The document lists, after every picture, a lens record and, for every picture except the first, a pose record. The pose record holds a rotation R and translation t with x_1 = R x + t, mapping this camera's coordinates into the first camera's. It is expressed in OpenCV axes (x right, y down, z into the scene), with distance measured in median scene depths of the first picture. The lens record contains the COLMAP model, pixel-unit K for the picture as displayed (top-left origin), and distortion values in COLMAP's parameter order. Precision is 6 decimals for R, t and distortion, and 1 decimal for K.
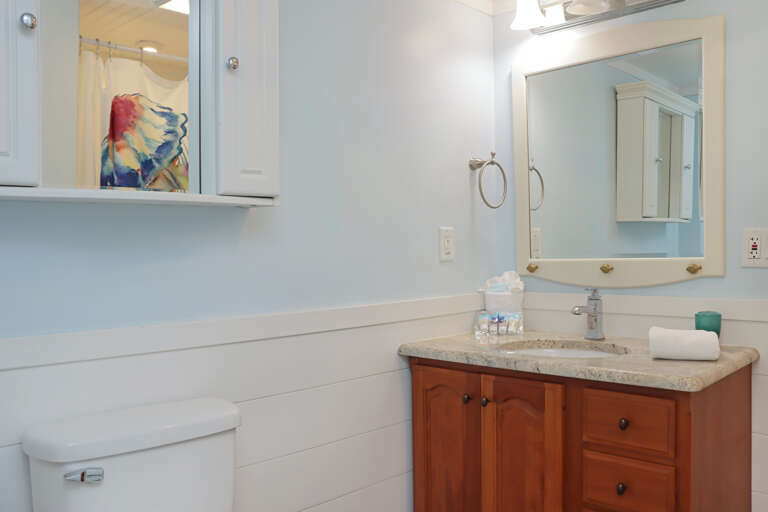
lens RADIAL K [[644.0, 0, 384.0], [0, 644.0, 278.8], [0, 0, 1]] dist [-0.081354, 0.012681]
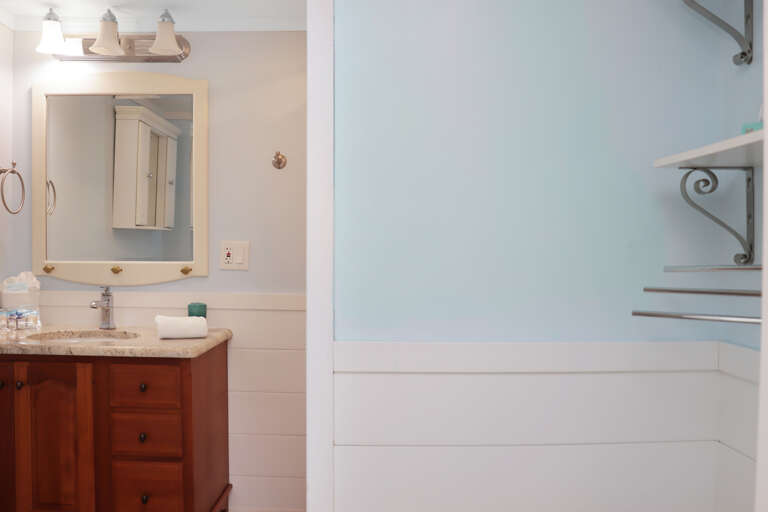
lens RADIAL K [[656.4, 0, 369.6], [0, 656.4, 234.9], [0, 0, 1]] dist [-0.058126, 0.016195]
pose [[0.721458, 0.043612, 0.691084, -0.170424], [0.005814, 0.997598, -0.069025, 0.006115], [-0.692434, 0.053817, 0.719471, -0.234510]]
